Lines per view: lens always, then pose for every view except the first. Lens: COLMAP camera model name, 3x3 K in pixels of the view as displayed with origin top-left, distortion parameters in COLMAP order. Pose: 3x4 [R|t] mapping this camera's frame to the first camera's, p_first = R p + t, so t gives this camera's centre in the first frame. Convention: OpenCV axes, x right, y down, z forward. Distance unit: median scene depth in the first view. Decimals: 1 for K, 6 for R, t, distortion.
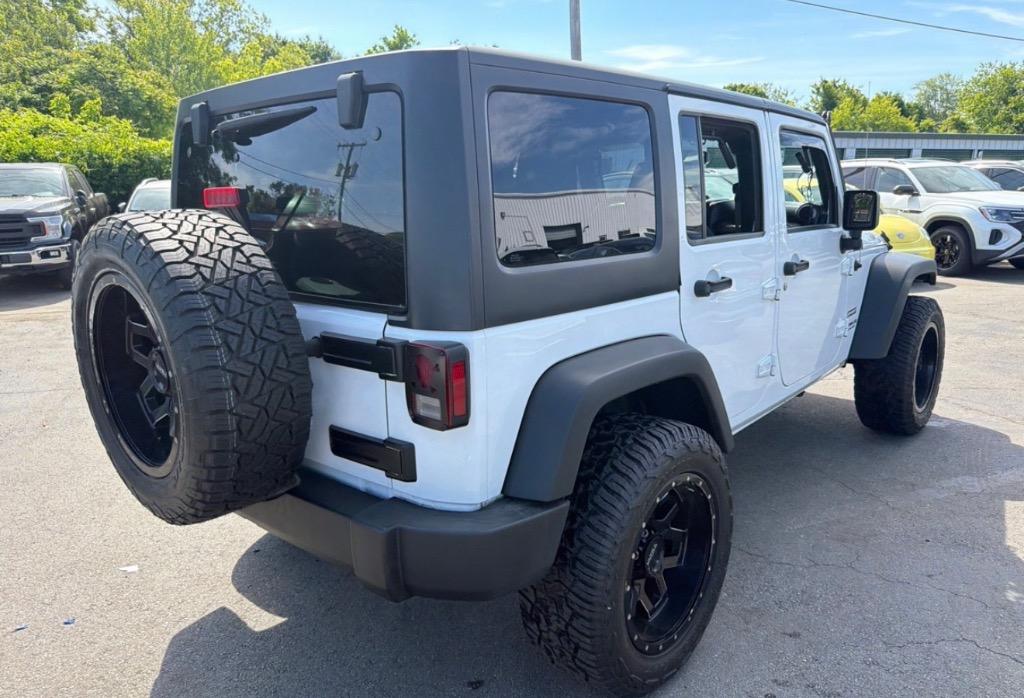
lens RADIAL K [[751.5, 0, 512.0], [0, 751.5, 349.0], [0, 0, 1]] dist [0.001325, 0.001701]
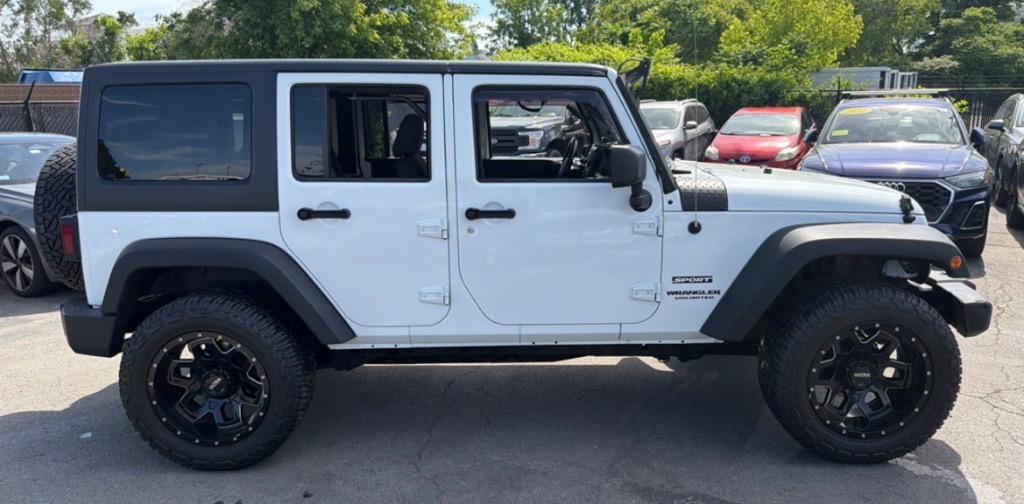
lens RADIAL K [[767.6, 0, 512.0], [0, 767.6, 252.0], [0, 0, 1]] dist [0.005896, 0.000065]
pose [[0.661800, 0.152820, -0.733940, 1.480241], [-0.166122, 0.984558, 0.055210, -0.146731], [0.731044, 0.085386, 0.676967, 0.336619]]
